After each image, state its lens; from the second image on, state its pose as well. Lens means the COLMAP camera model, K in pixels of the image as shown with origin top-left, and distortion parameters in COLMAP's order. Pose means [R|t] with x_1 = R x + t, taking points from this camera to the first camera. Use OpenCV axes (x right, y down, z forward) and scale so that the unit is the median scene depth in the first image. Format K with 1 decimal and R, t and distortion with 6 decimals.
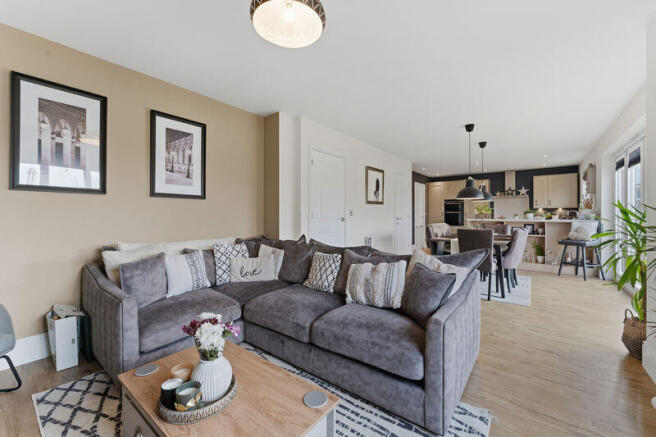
lens RADIAL K [[267.5, 0, 326.2], [0, 267.5, 215.4], [0, 0, 1]] dist [-0.000662, -0.000011]
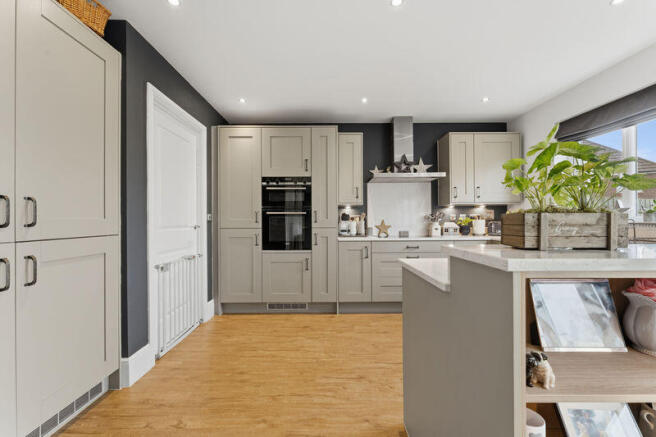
lens RADIAL K [[267.5, 0, 326.2], [0, 267.5, 215.4], [0, 0, 1]] dist [-0.000662, -0.000011]
pose [[0.782865, 0.006580, 0.622157, 0.361720], [0.004795, 0.999851, -0.016608, -0.001970], [-0.622173, 0.015985, 0.782717, 0.839462]]
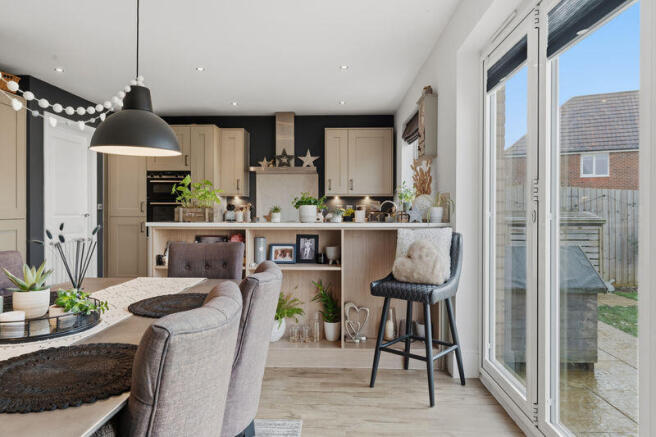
lens RADIAL K [[434.1, 0, 327.2], [0, 434.1, 210.4], [0, 0, 1]] dist [-0.002108, -0.001566]
pose [[0.801422, 0.001544, 0.598097, 0.341121], [-0.001289, 0.999999, -0.000855, -0.000329], [-0.598097, -0.000086, 0.801424, 0.408159]]
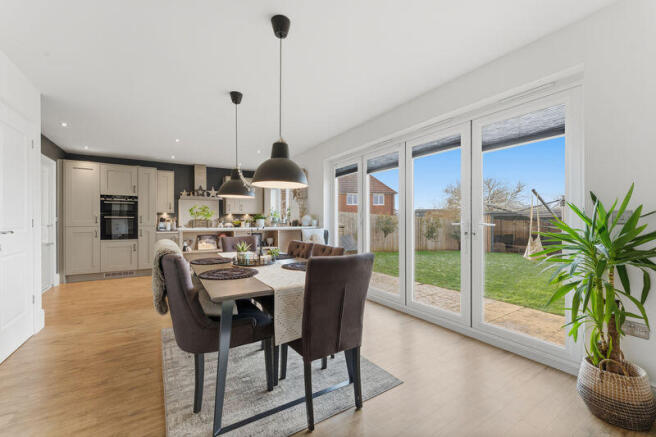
lens RADIAL K [[269.6, 0, 326.8], [0, 269.6, 220.6], [0, 0, 1]] dist [0.001717, 0.000527]
pose [[0.334407, 0.003532, 0.942422, 0.074638], [0.001771, 0.999989, -0.004376, -0.000146], [-0.942427, 0.003132, 0.334397, 0.438789]]
